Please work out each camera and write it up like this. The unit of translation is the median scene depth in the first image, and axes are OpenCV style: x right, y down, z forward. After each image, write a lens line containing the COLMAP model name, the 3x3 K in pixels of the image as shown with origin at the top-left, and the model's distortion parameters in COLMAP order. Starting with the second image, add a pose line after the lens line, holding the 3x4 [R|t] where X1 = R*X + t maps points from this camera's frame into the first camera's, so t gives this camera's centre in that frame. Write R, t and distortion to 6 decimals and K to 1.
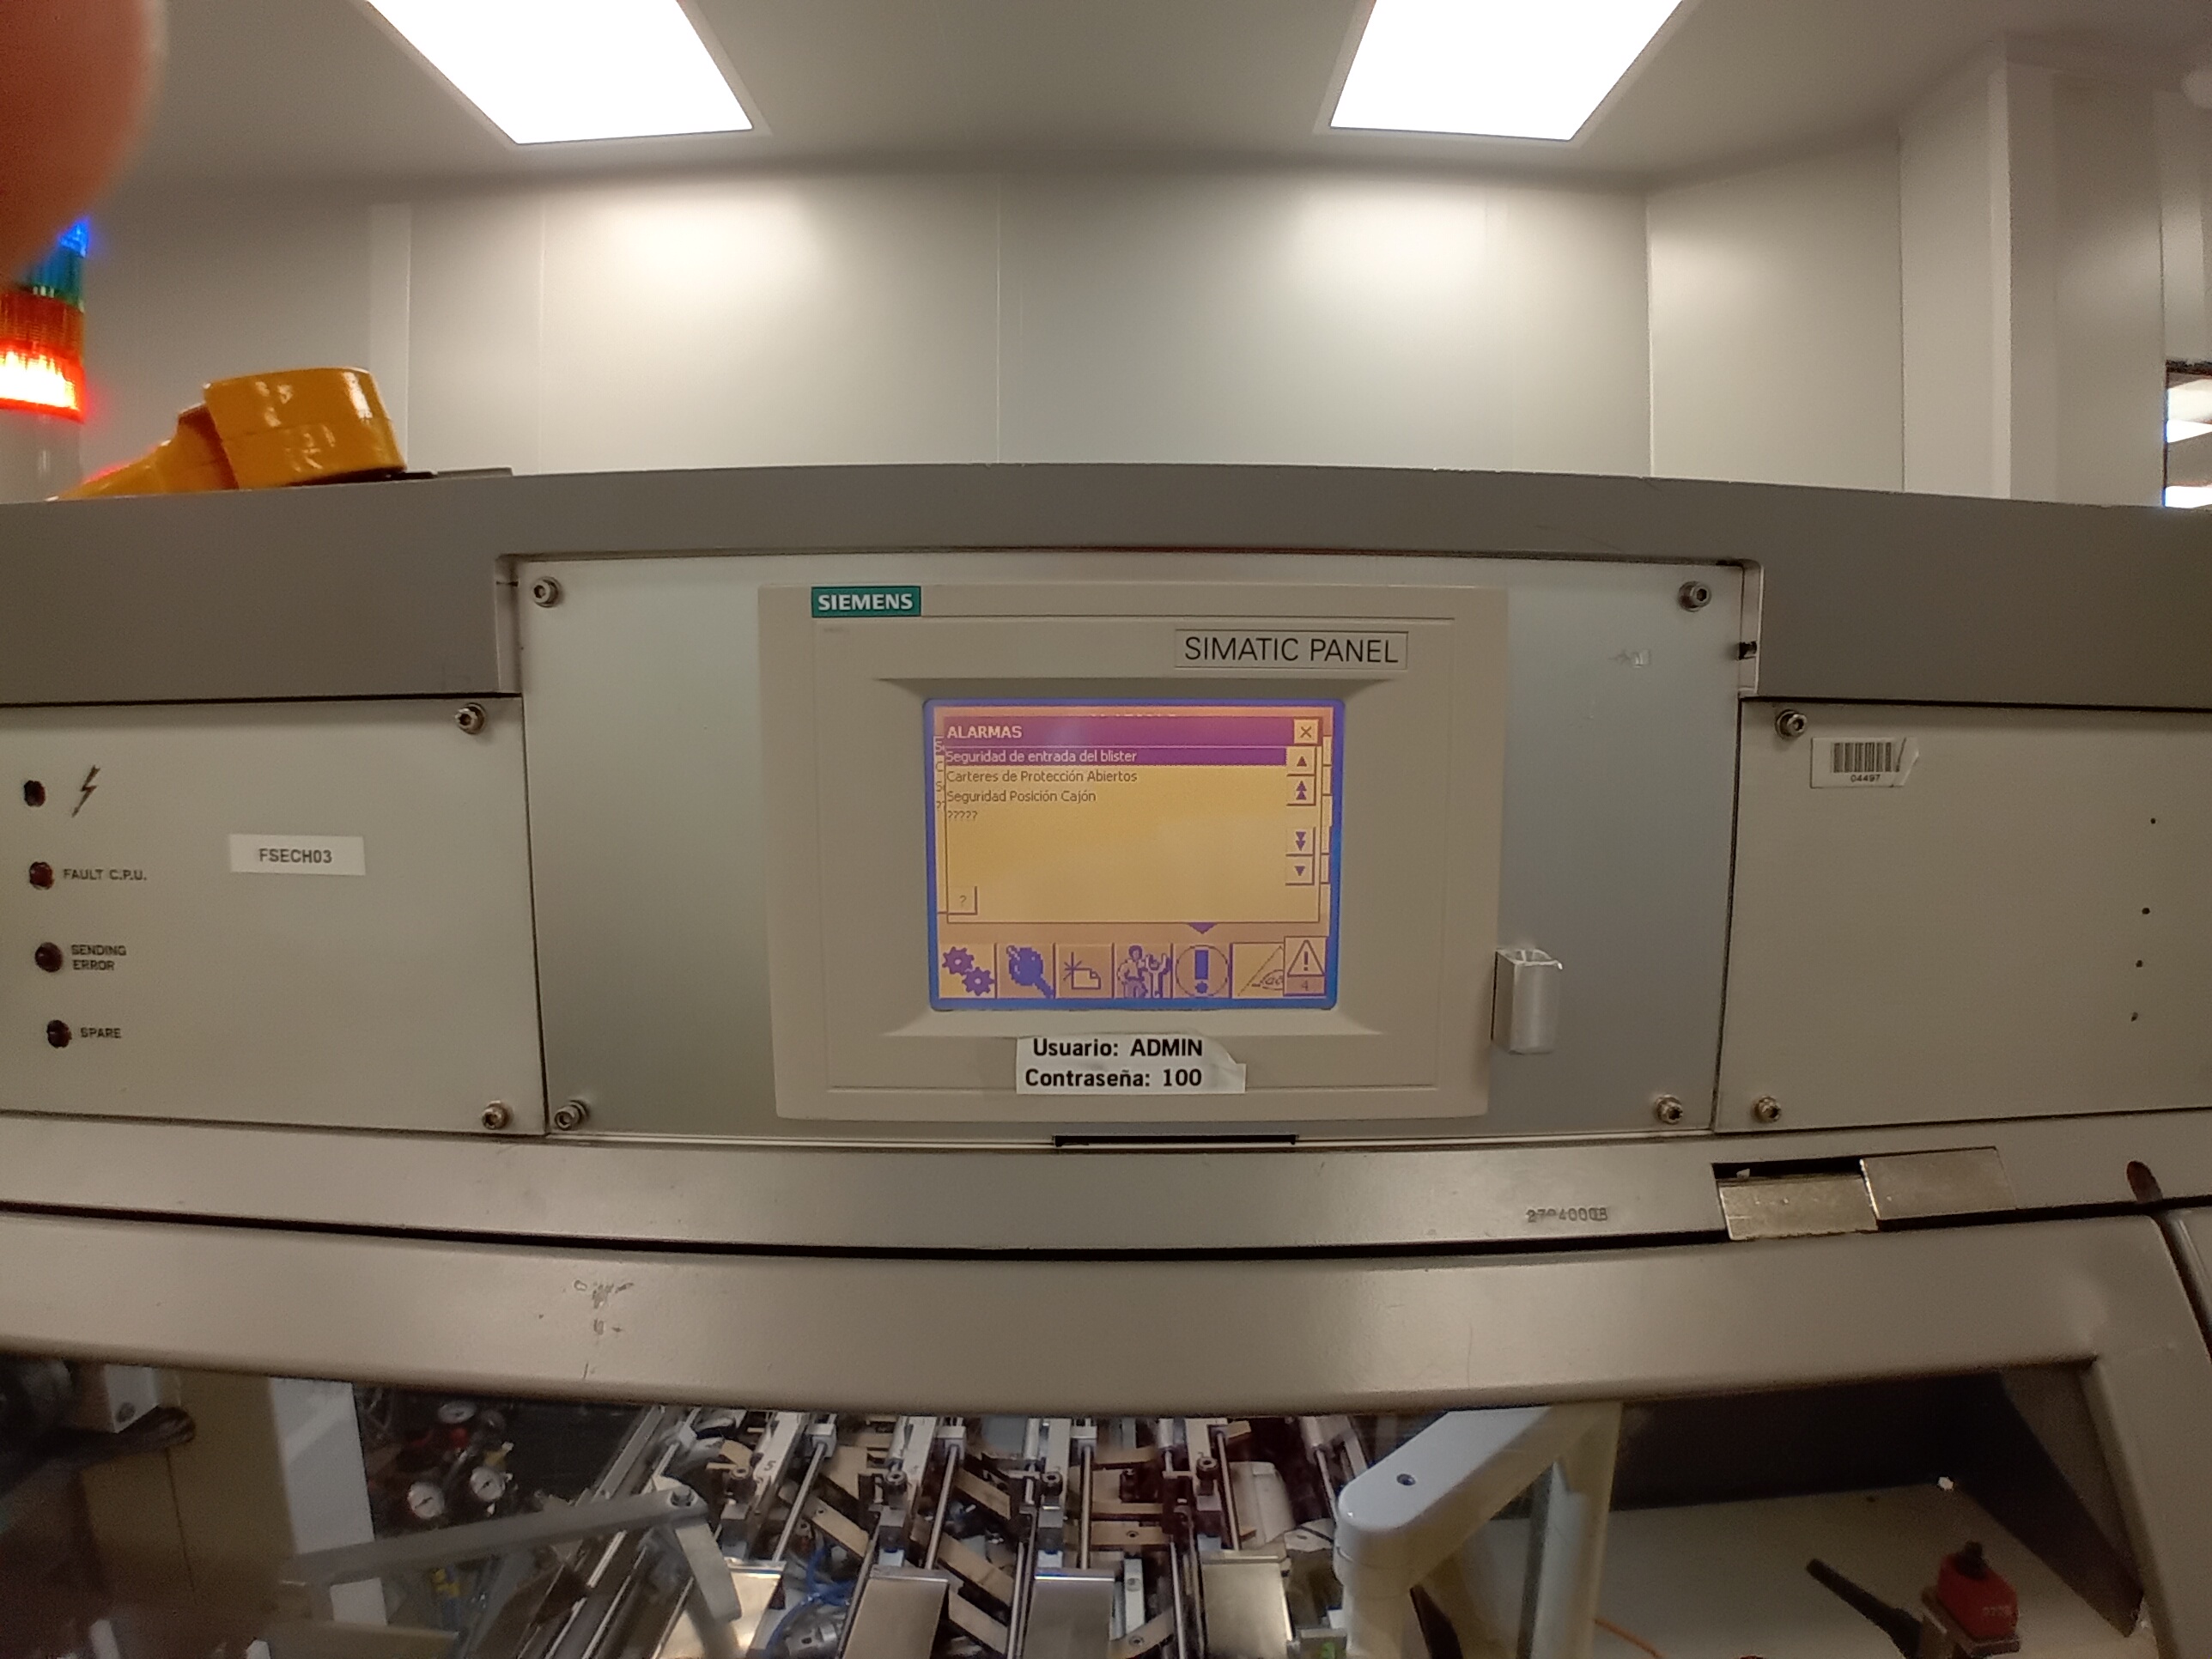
lens RADIAL K [[1117.8, 0, 1128.8], [0, 1117.8, 827.0], [0, 0, 1]] dist [-0.135627, 0.028295]
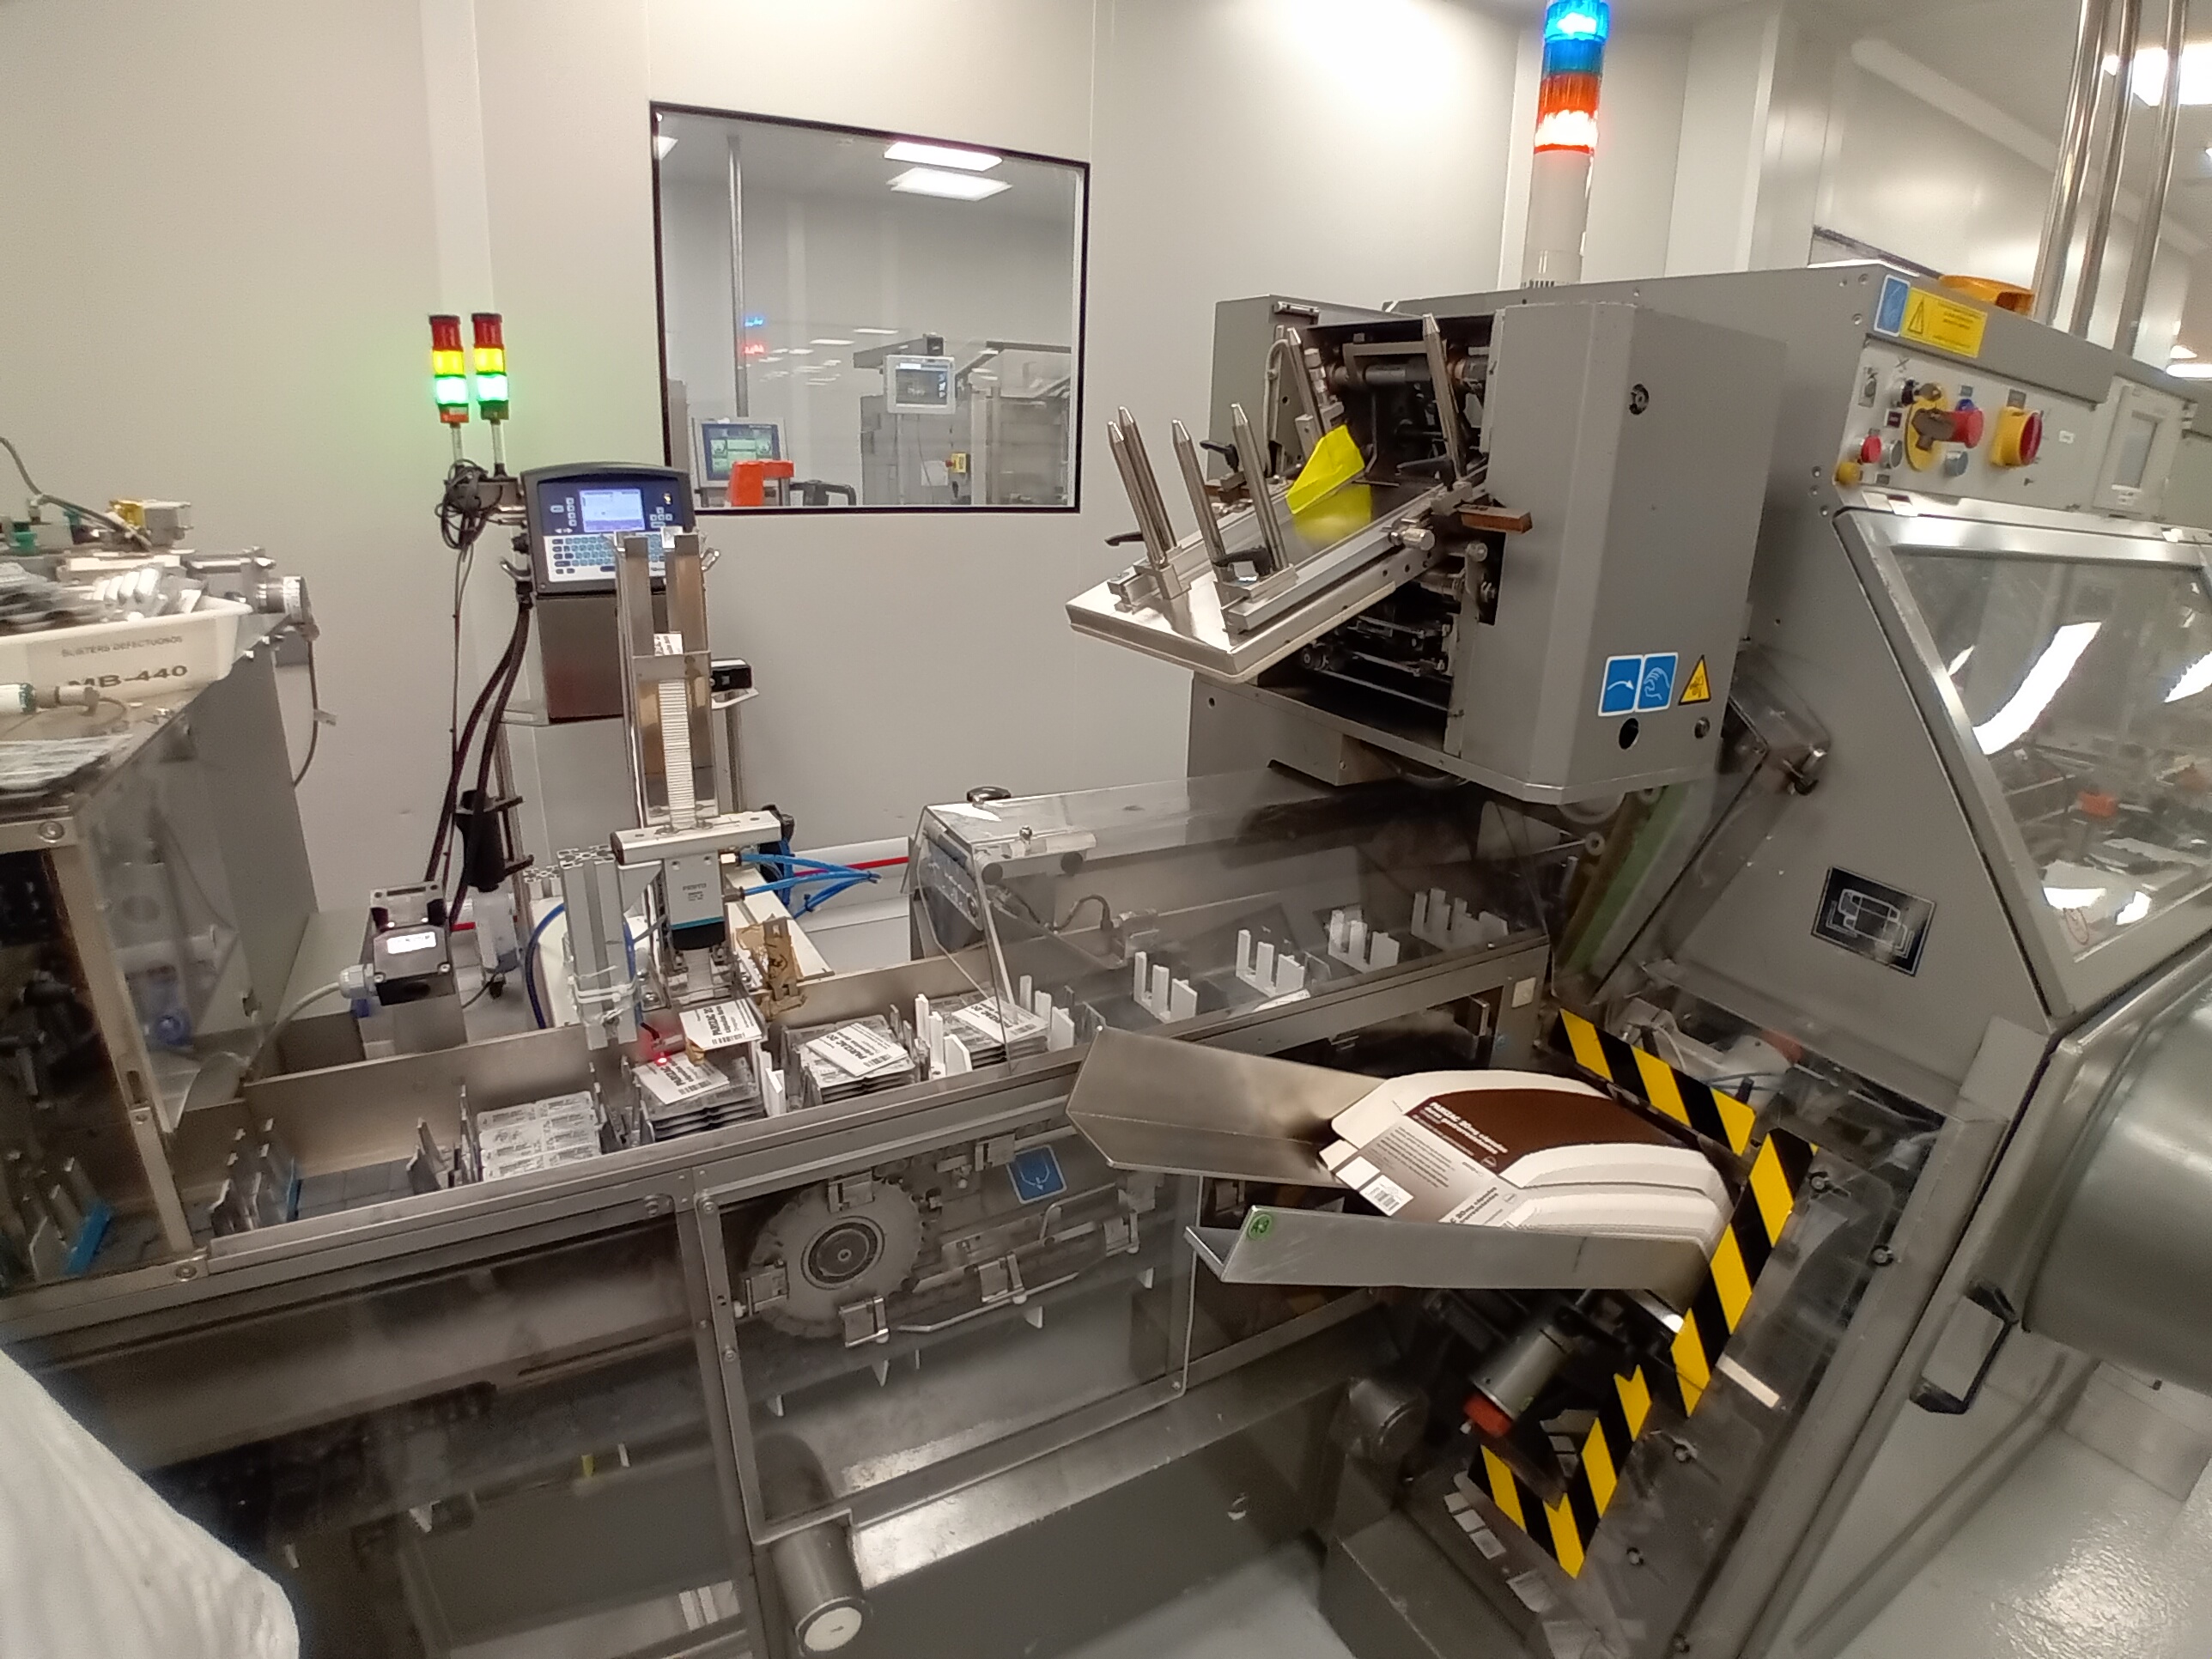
lens RADIAL K [[1117.8, 0, 1128.8], [0, 1117.8, 827.0], [0, 0, 1]] dist [-0.135627, 0.028295]
pose [[0.873983, -0.123624, 0.469970, -5.917712], [0.002745, 0.968342, 0.249614, 0.509246], [-0.485949, -0.216869, 0.846653, -0.826511]]
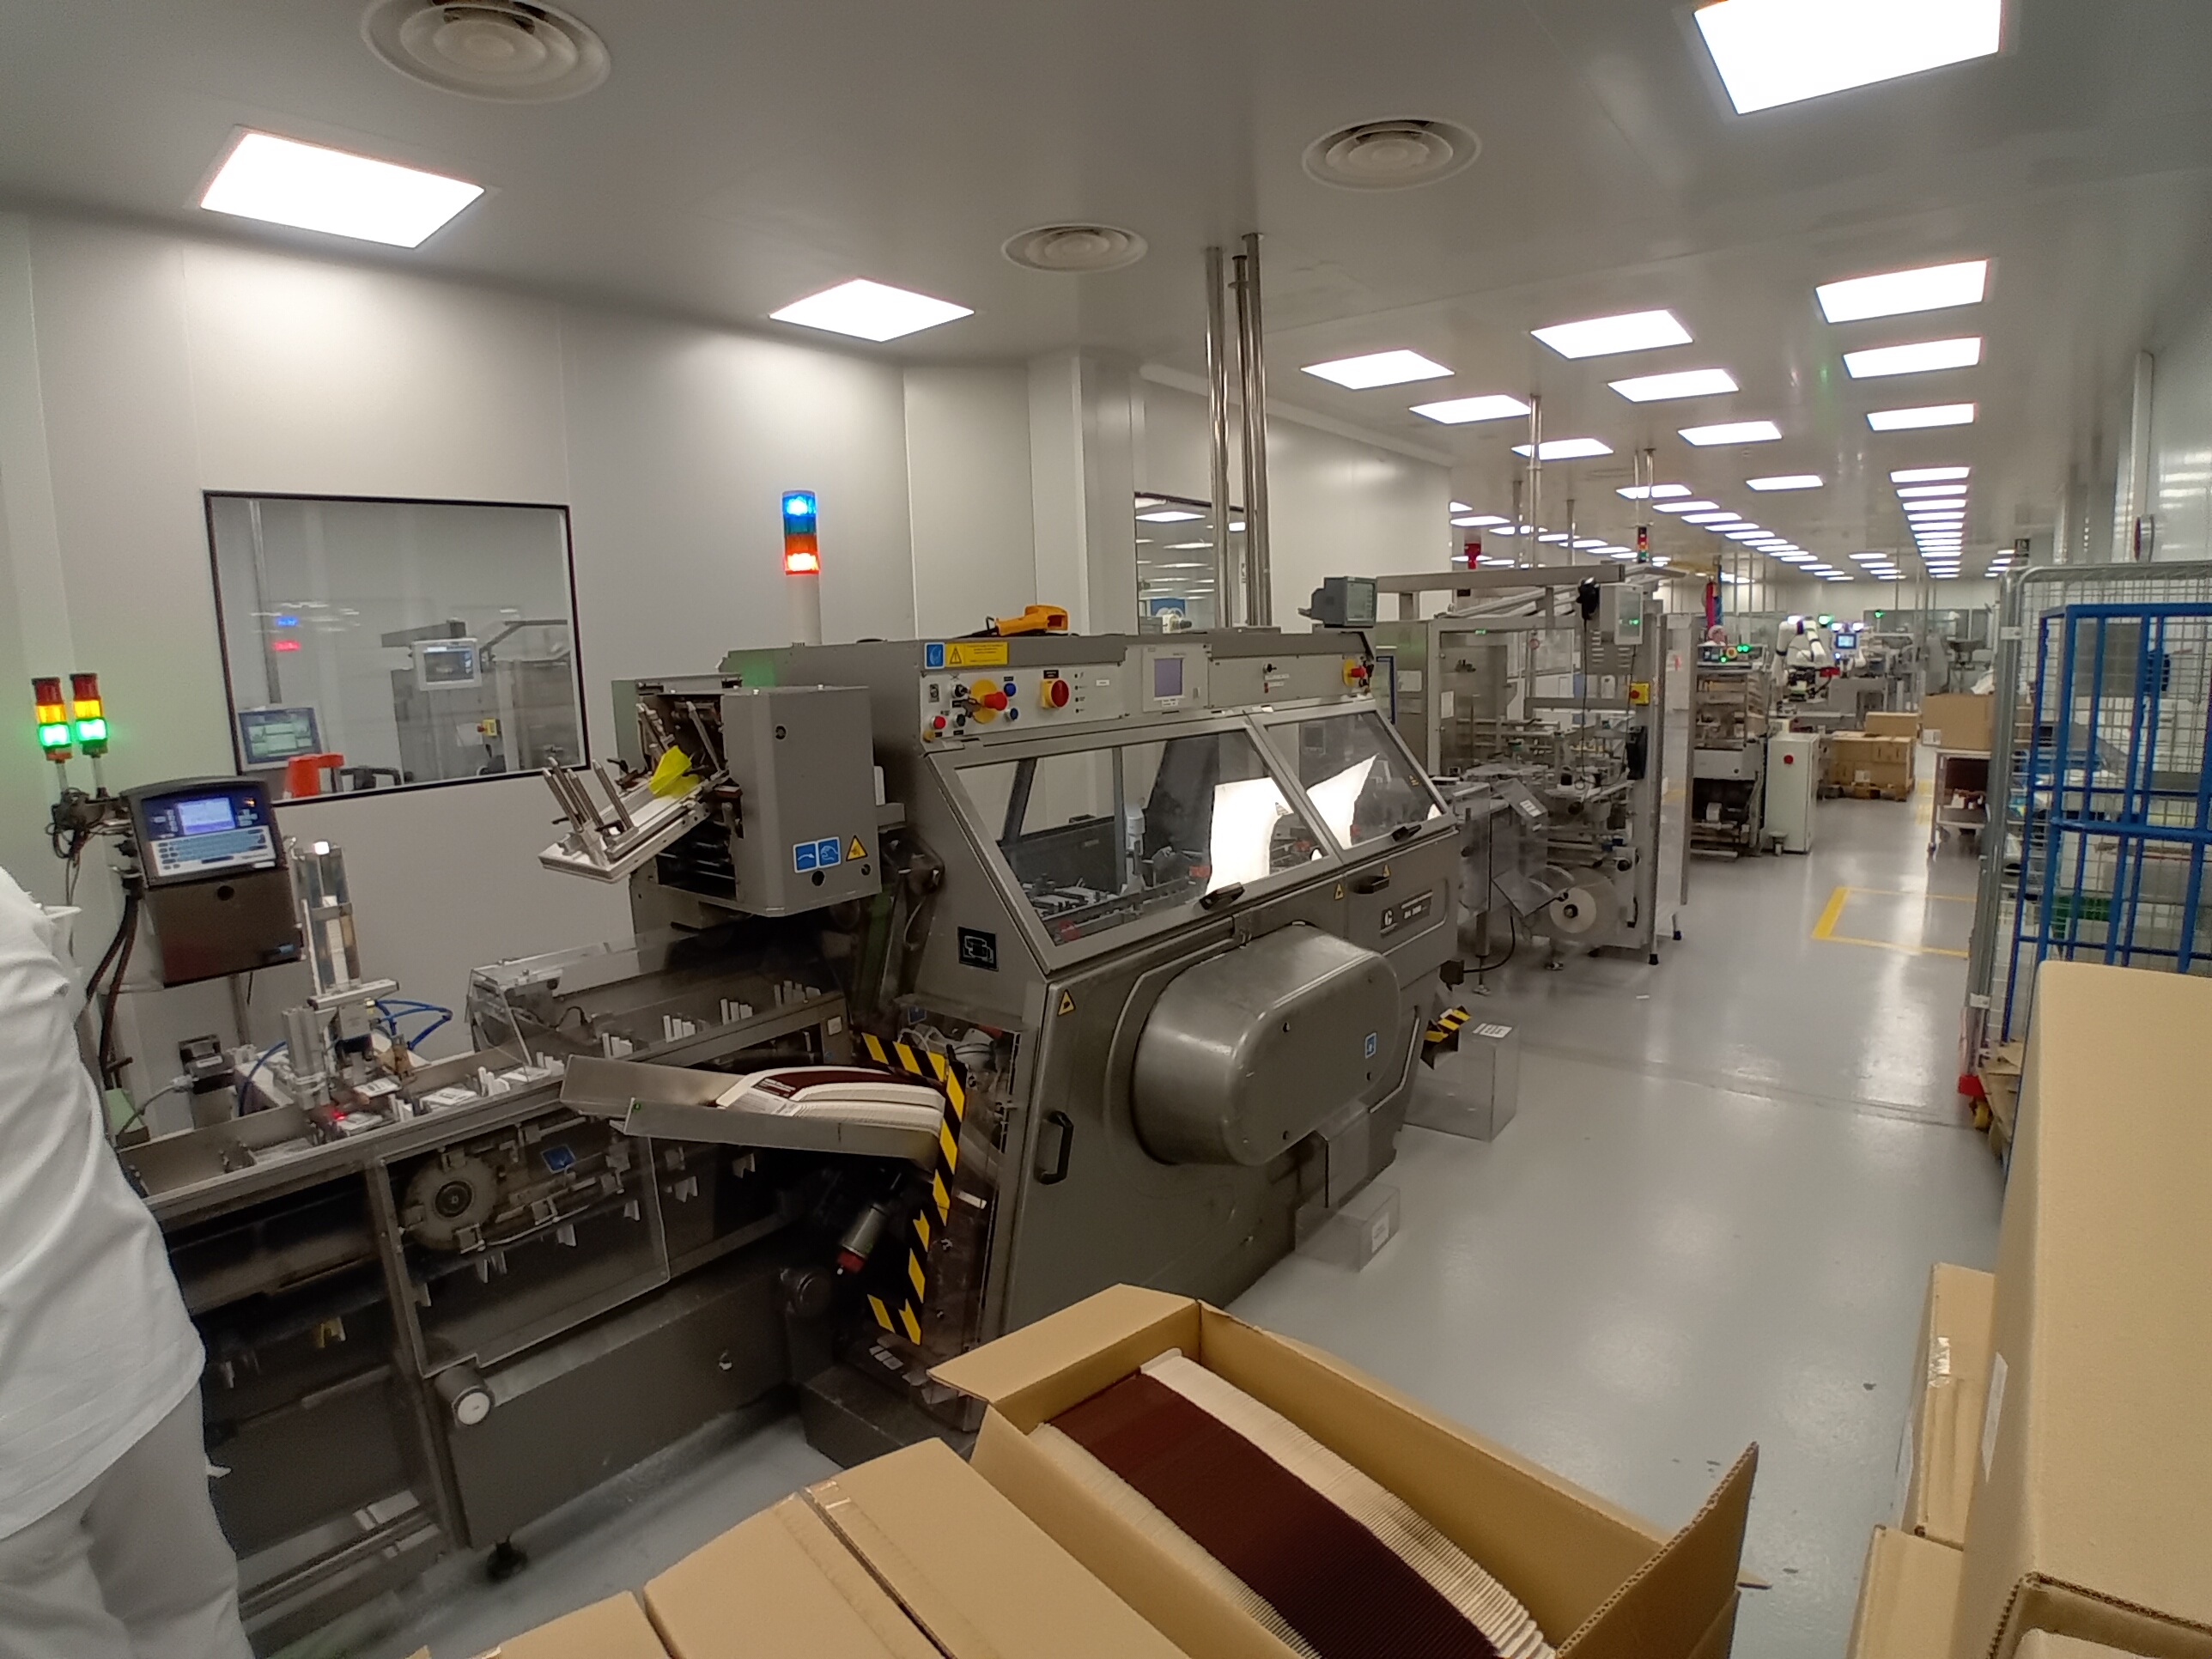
lens RADIAL K [[1118.2, 0, 1130.4], [0, 1118.2, 823.4], [0, 0, 1]] dist [-0.141227, 0.033318]
pose [[0.627070, -0.141921, 0.765926, -6.980456], [0.101573, 0.989765, 0.100238, 0.242643], [-0.772312, 0.014941, 0.635067, -4.267274]]
